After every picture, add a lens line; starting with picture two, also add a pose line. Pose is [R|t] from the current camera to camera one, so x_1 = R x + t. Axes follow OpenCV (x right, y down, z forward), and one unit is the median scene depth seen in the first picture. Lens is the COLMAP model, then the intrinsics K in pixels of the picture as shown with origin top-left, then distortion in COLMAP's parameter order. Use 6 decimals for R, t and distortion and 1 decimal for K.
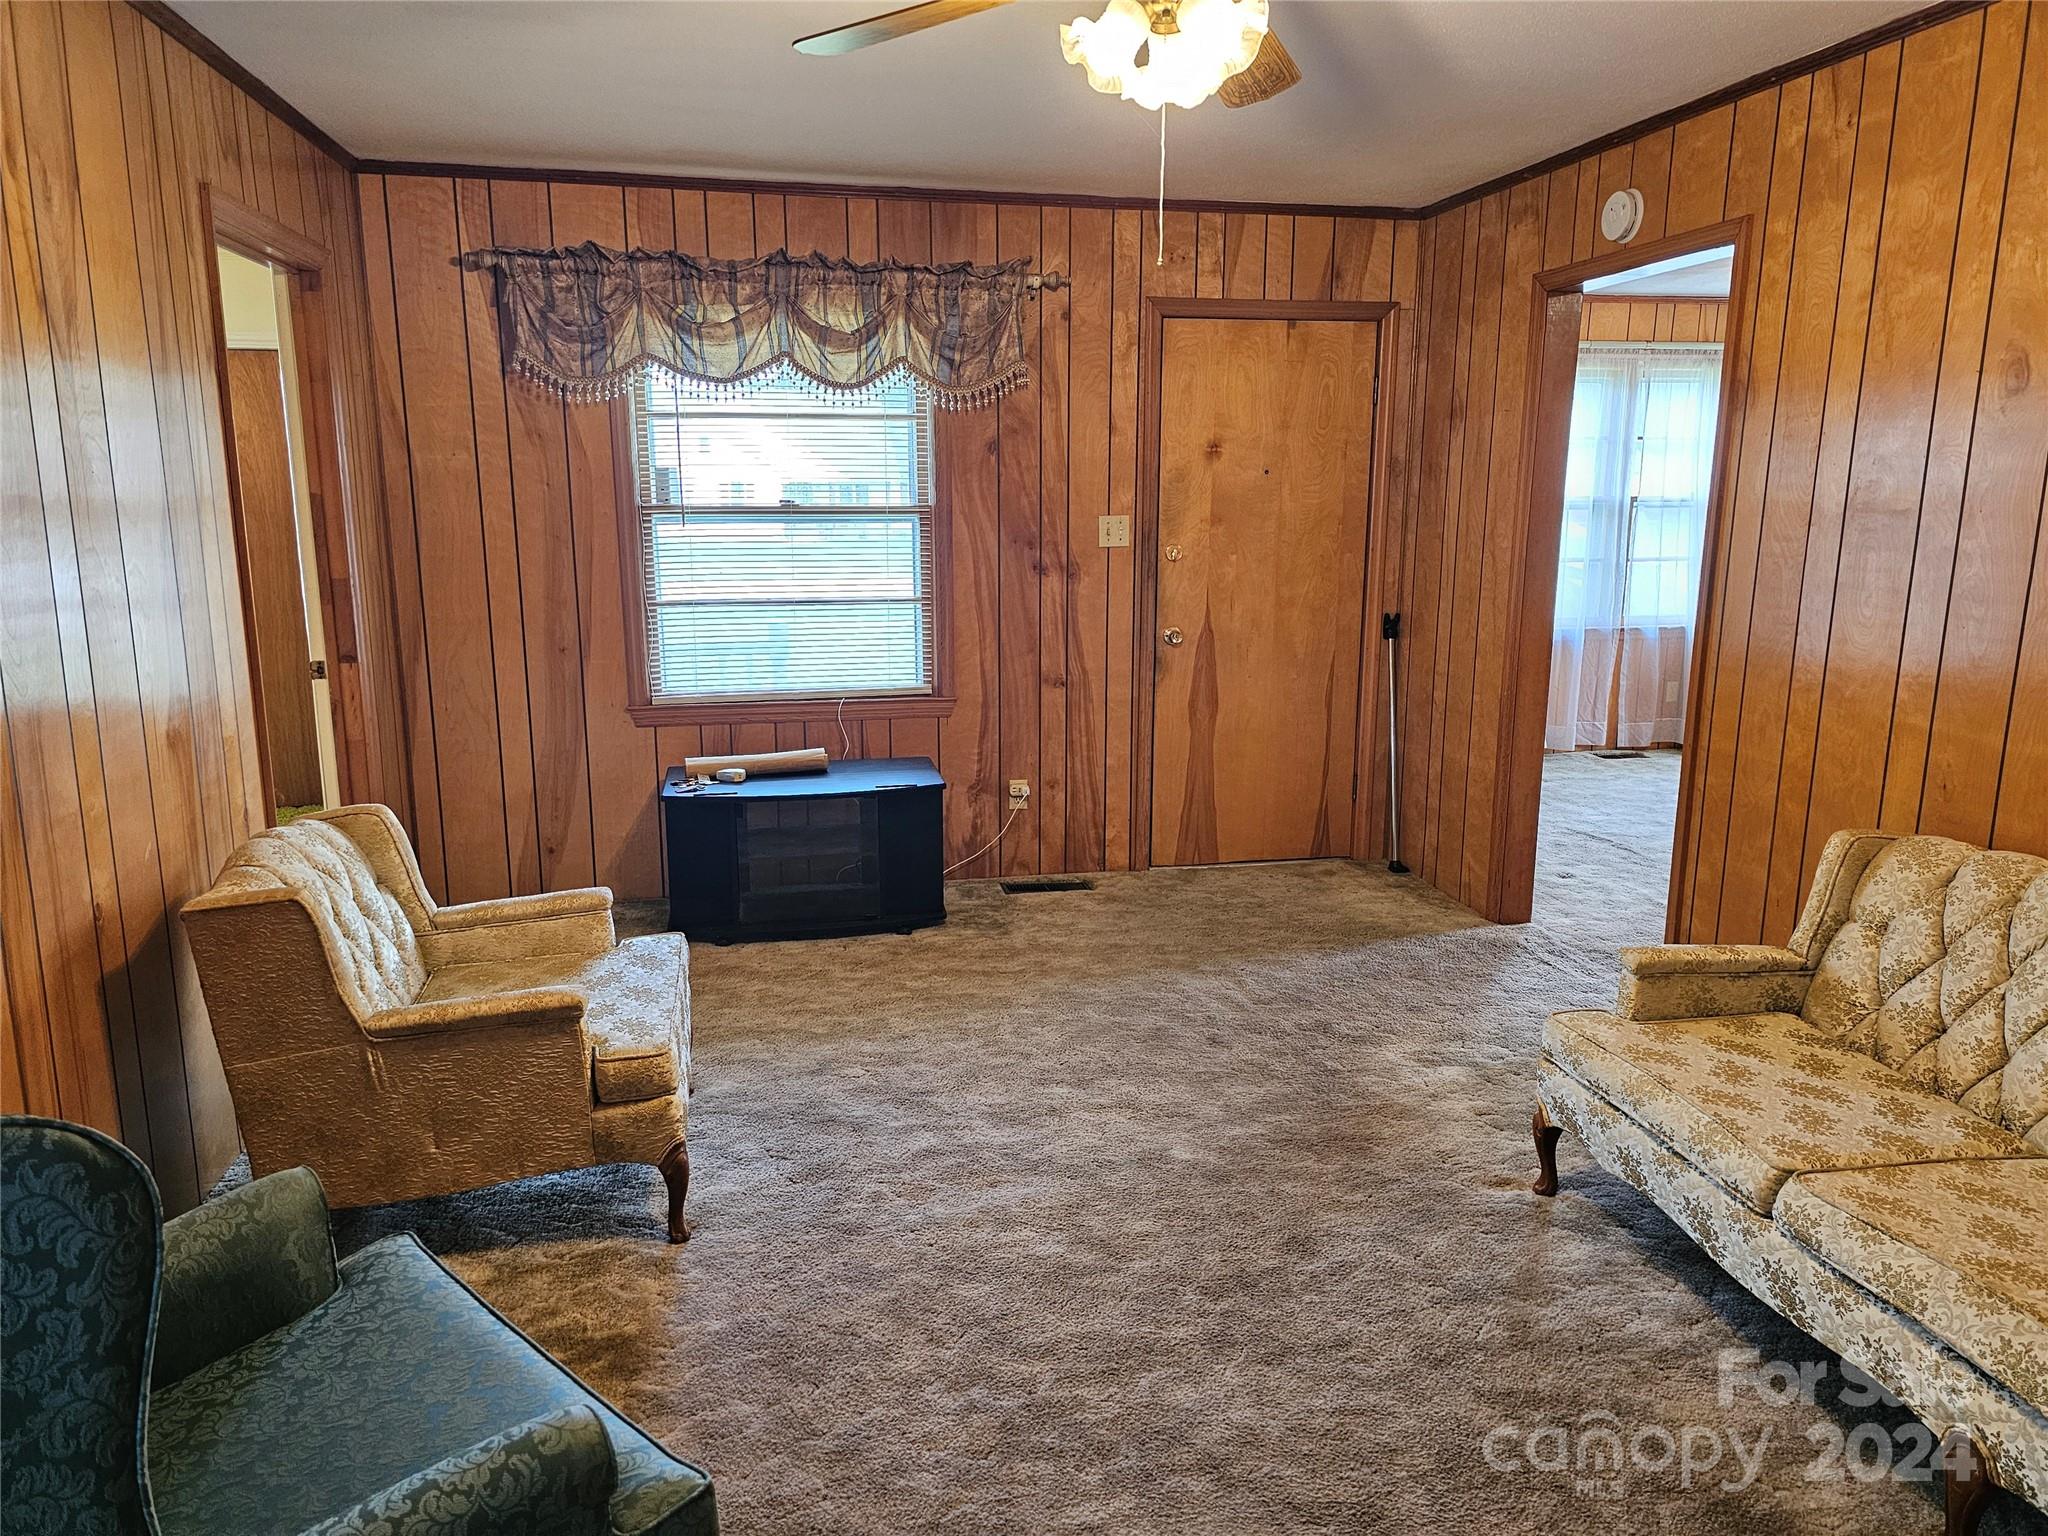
lens RADIAL K [[1370.9, 0, 1031.6], [0, 1370.9, 769.0], [0, 0, 1]] dist [0.056768, -0.060010]
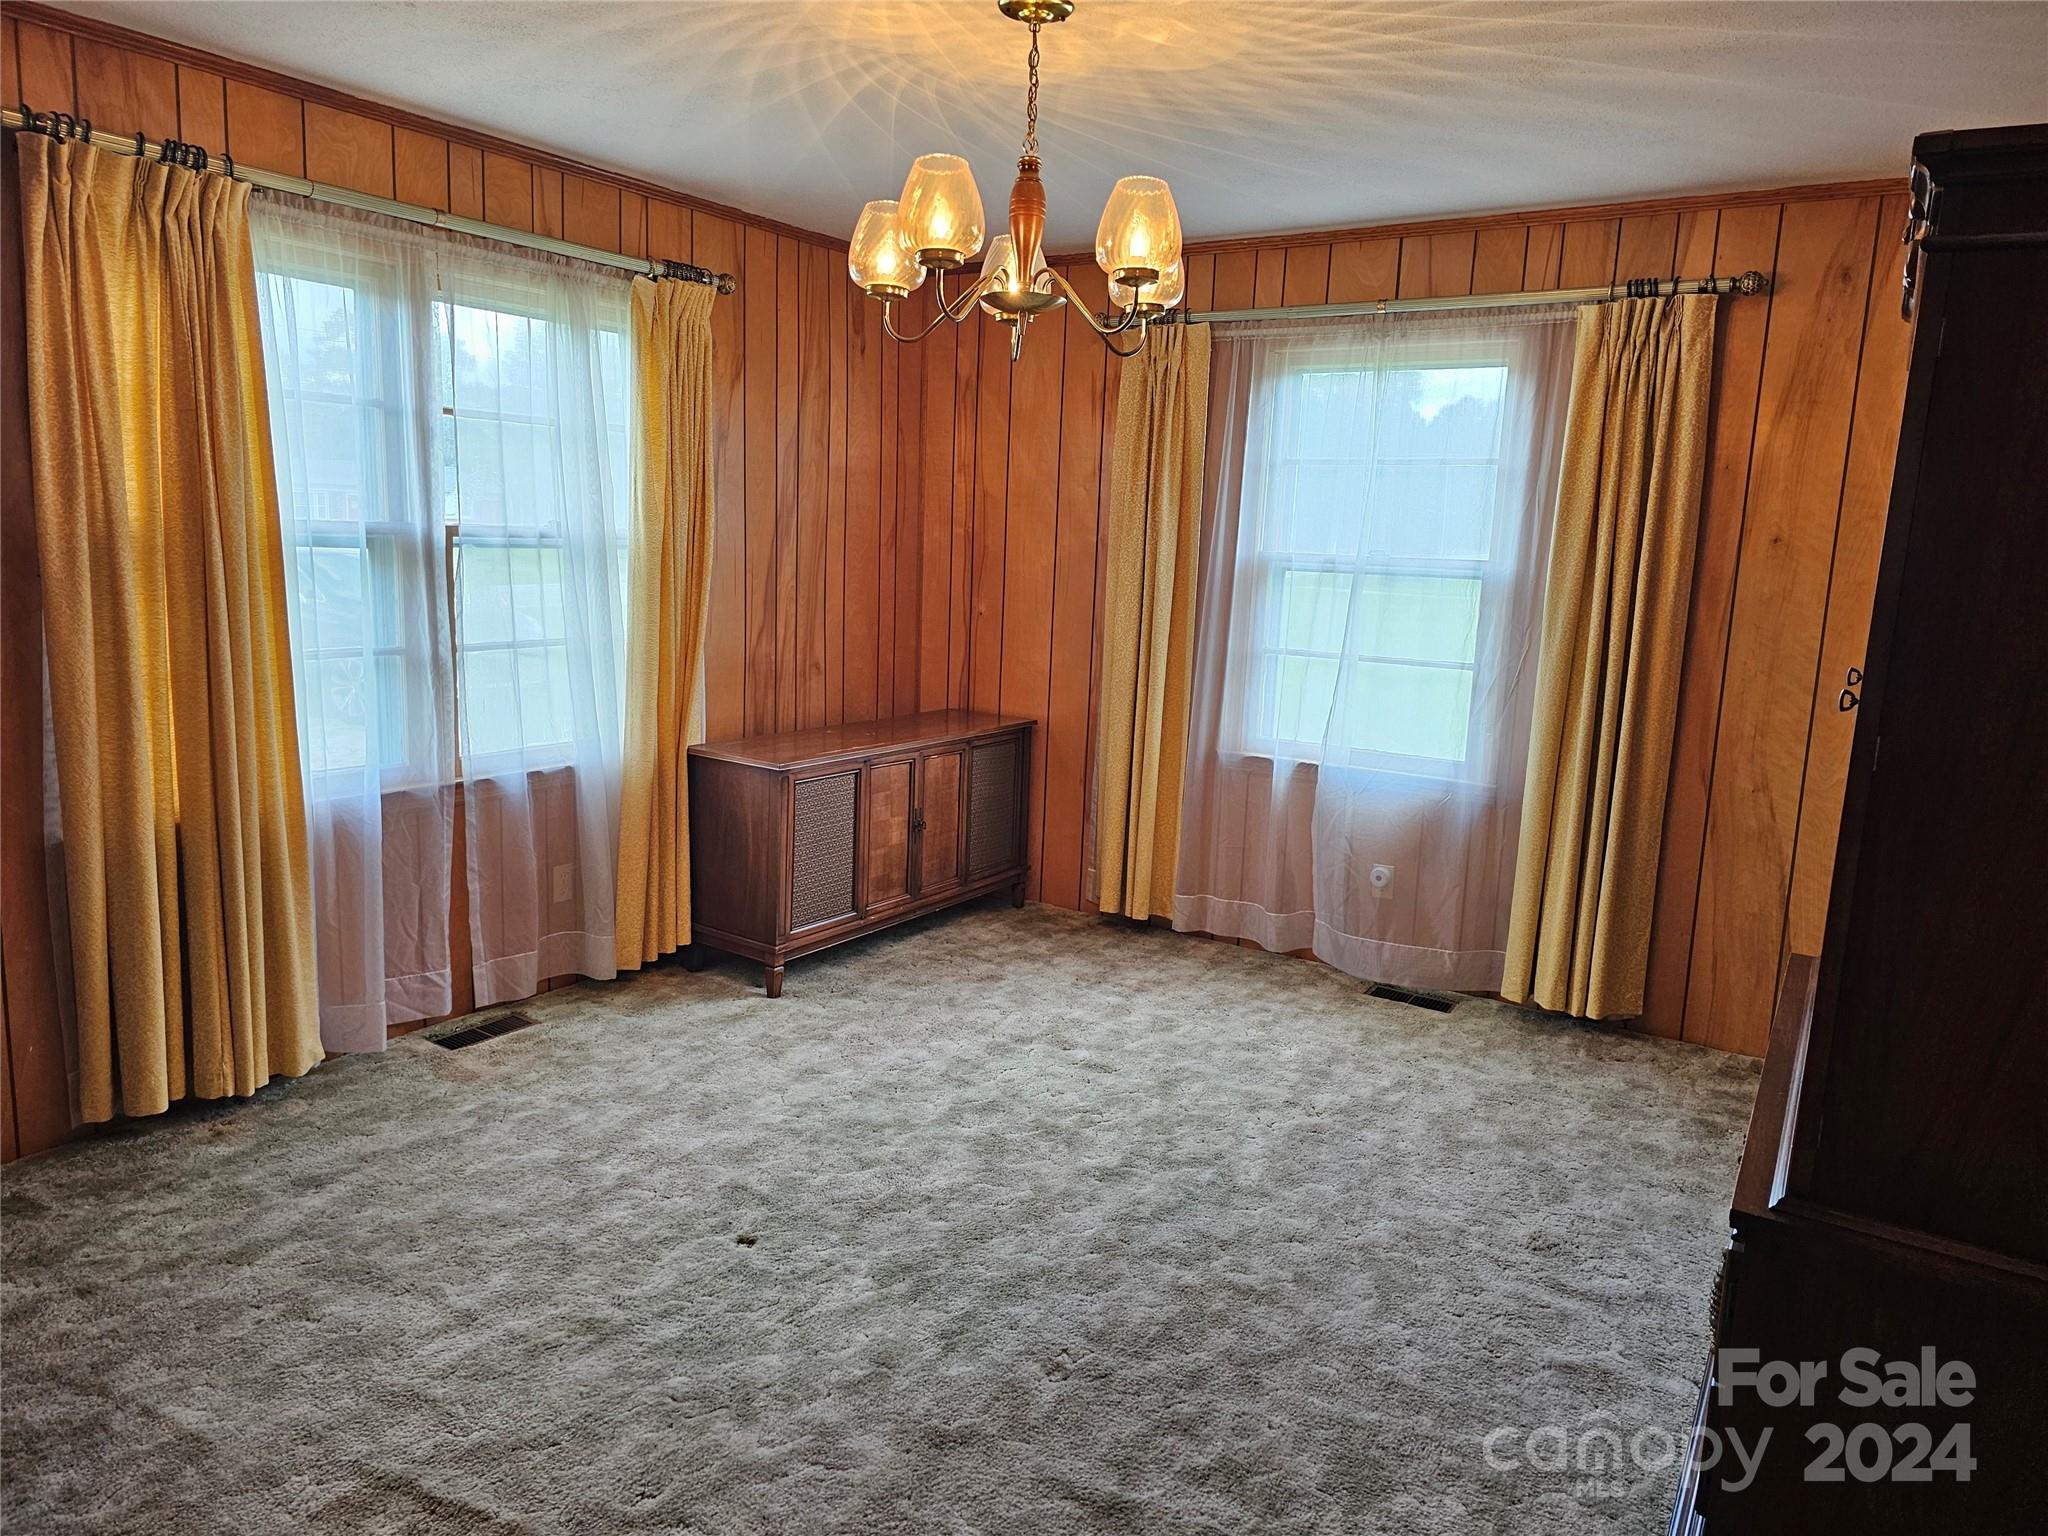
lens RADIAL K [[1370.9, 0, 1030.3], [0, 1370.9, 760.0], [0, 0, 1]] dist [0.056768, -0.060010]
pose [[0.692167, -0.097354, 0.715141, 0.209548], [0.099508, 0.994271, 0.039042, -0.108531], [-0.714845, 0.044138, 0.697889, 0.493839]]
